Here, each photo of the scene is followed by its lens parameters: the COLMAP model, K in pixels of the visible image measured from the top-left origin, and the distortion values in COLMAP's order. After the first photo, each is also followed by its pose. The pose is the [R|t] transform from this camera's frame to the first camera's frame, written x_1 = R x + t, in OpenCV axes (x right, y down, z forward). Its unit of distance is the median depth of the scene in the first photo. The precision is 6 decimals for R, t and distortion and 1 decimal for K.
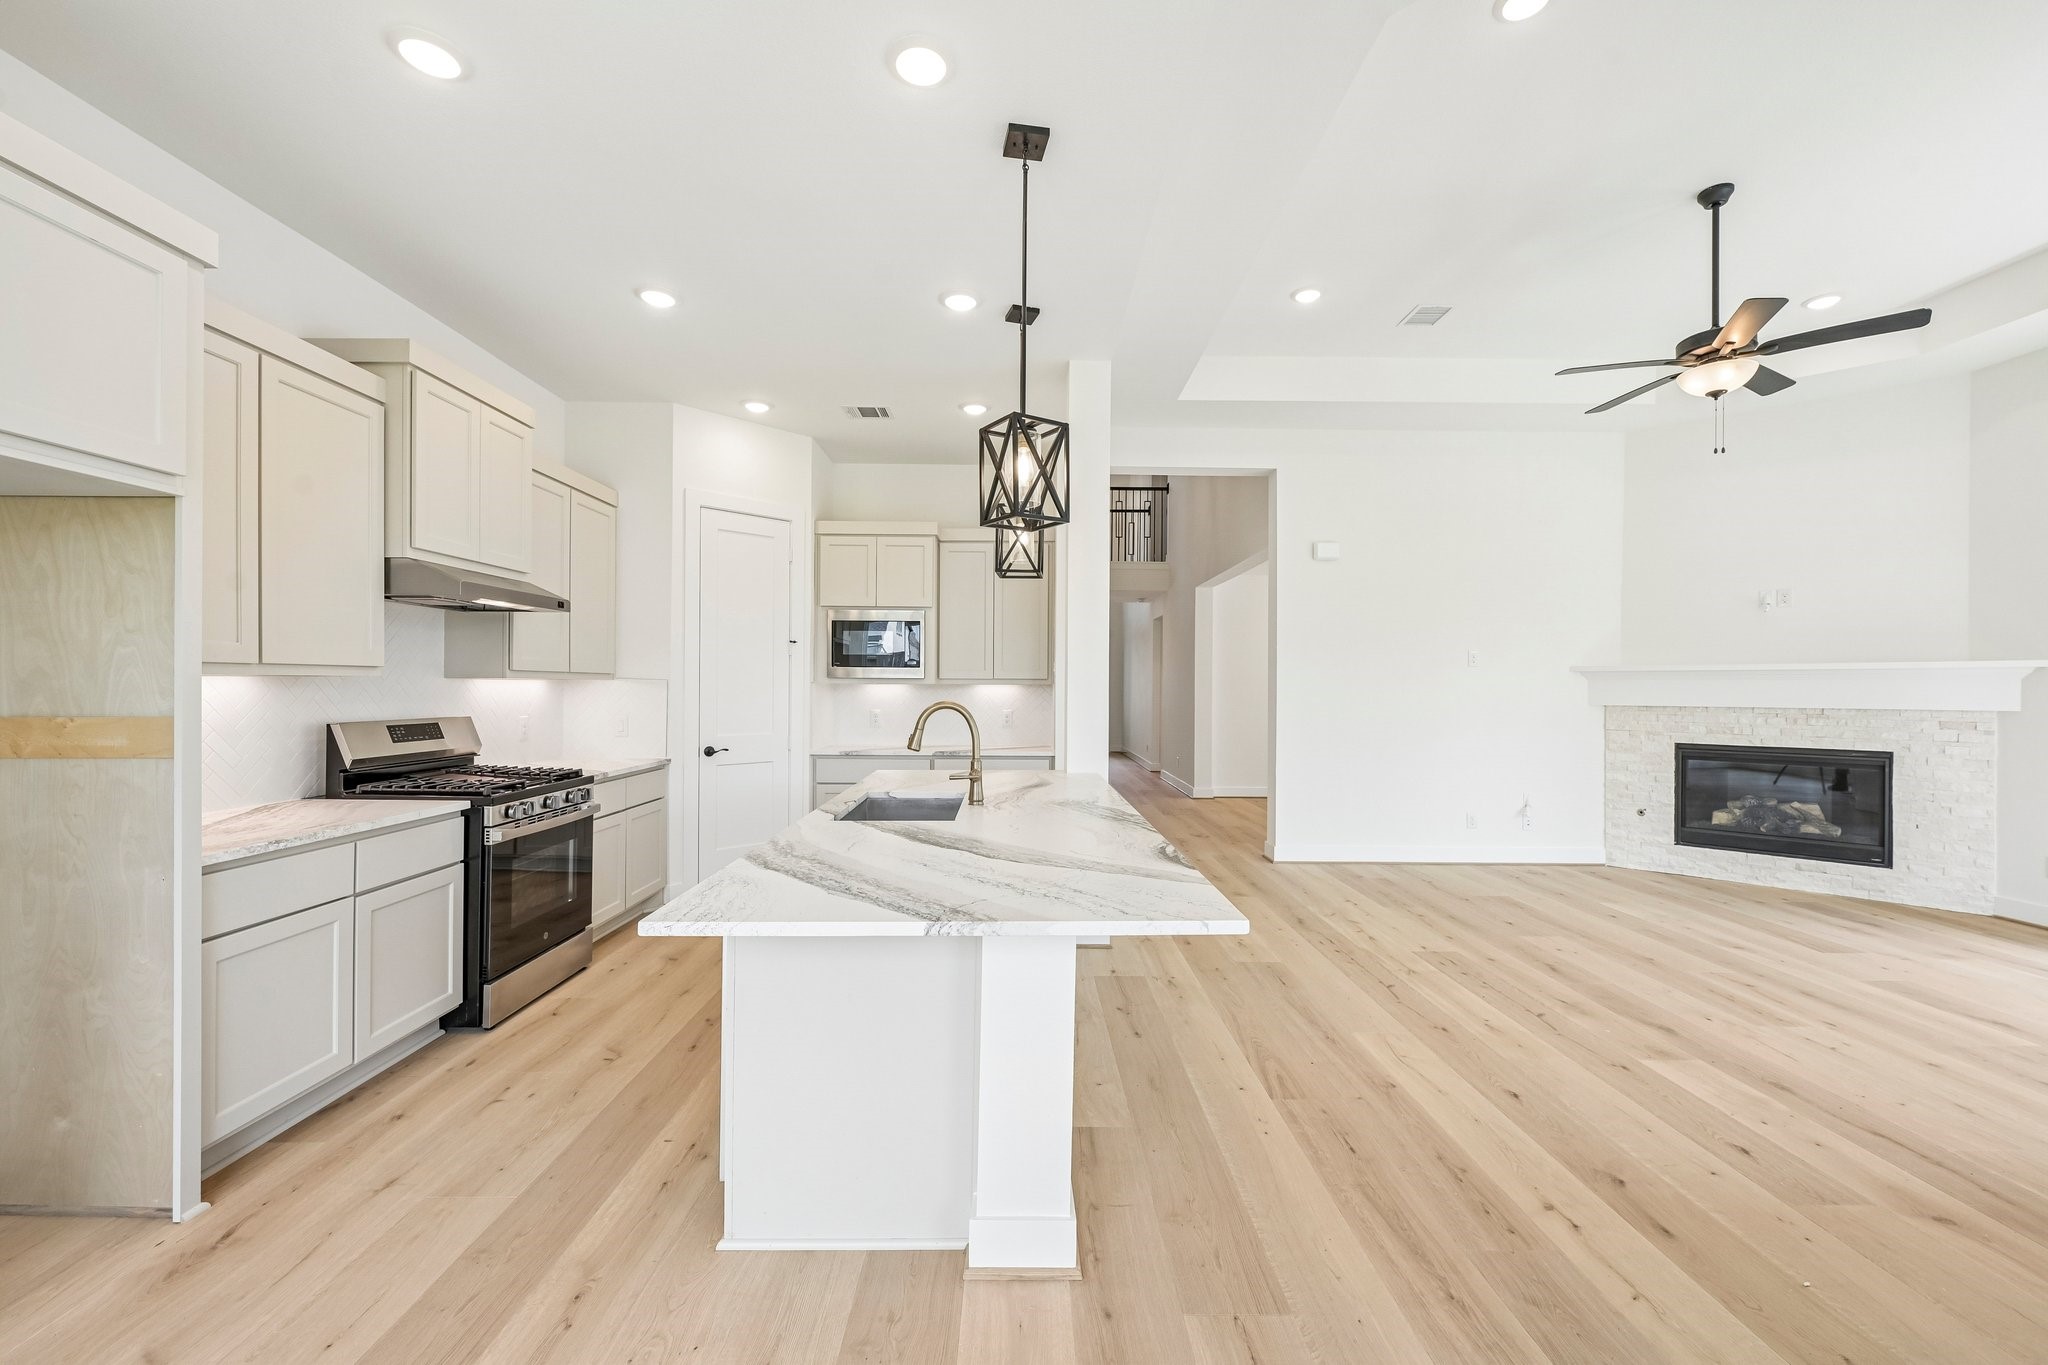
lens RADIAL K [[809.2, 0, 1021.9], [0, 809.2, 687.6], [0, 0, 1]] dist [-0.000410, -0.000176]
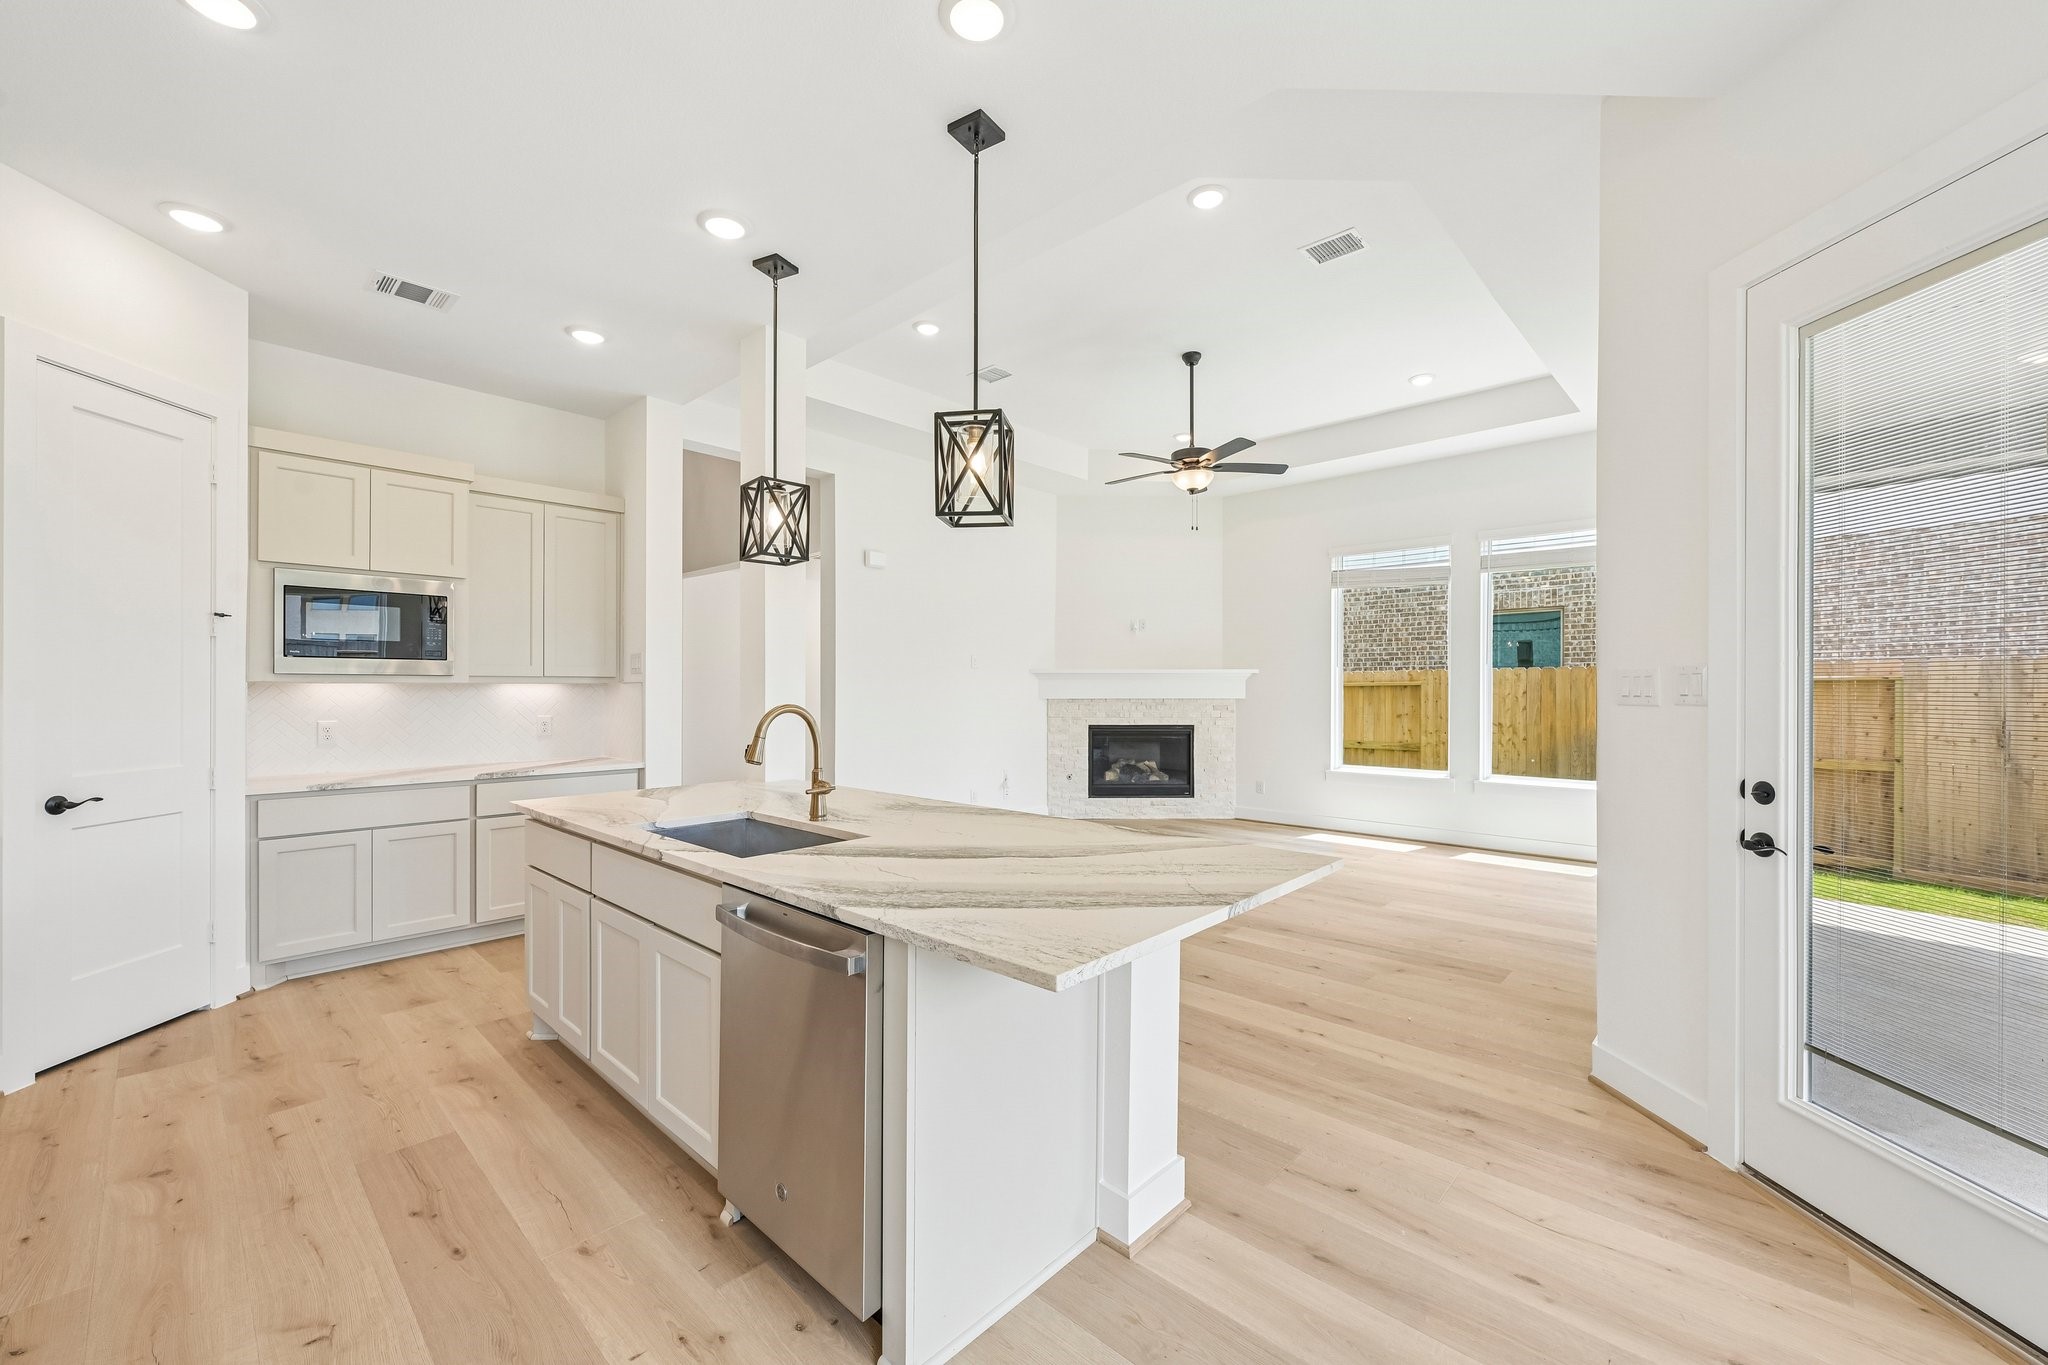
lens RADIAL K [[809.2, 0, 1023.8], [0, 809.2, 687.7], [0, 0, 1]] dist [-0.000410, -0.000176]
pose [[0.689266, -0.004899, 0.724492, -0.349503], [0.002960, 0.999988, 0.003945, -0.002010], [-0.724502, -0.000574, 0.689272, 0.146673]]
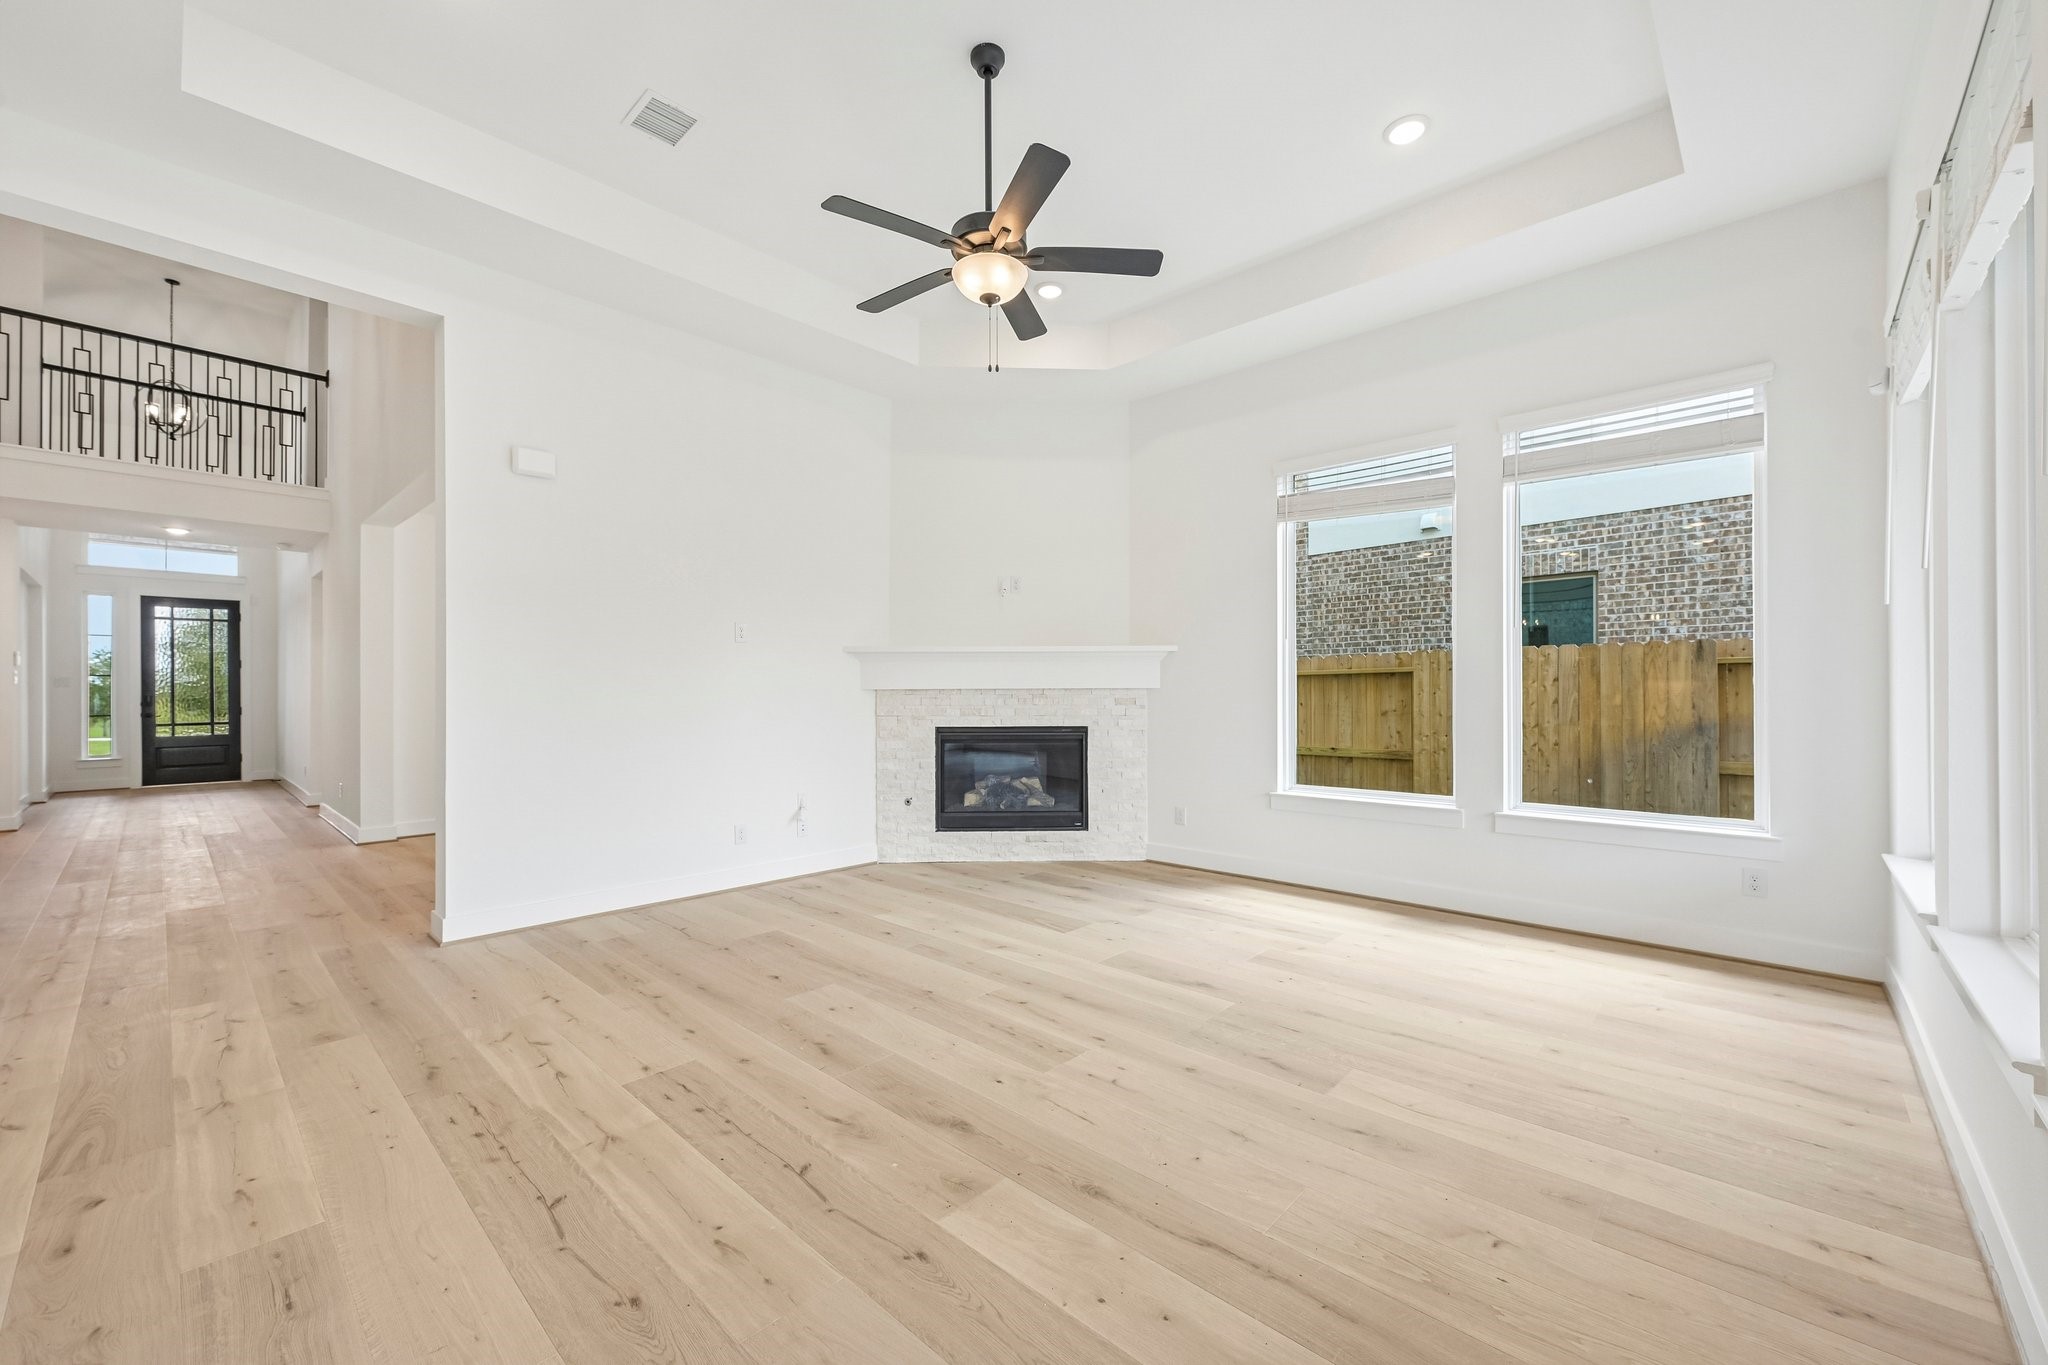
lens RADIAL K [[809.2, 0, 1025.0], [0, 809.2, 687.3], [0, 0, 1]] dist [-0.000410, -0.000176]
pose [[0.686039, -0.005028, 0.727547, 0.216495], [0.006764, 0.999977, 0.000533, 0.026083], [-0.727533, 0.004555, 0.686057, 0.316198]]
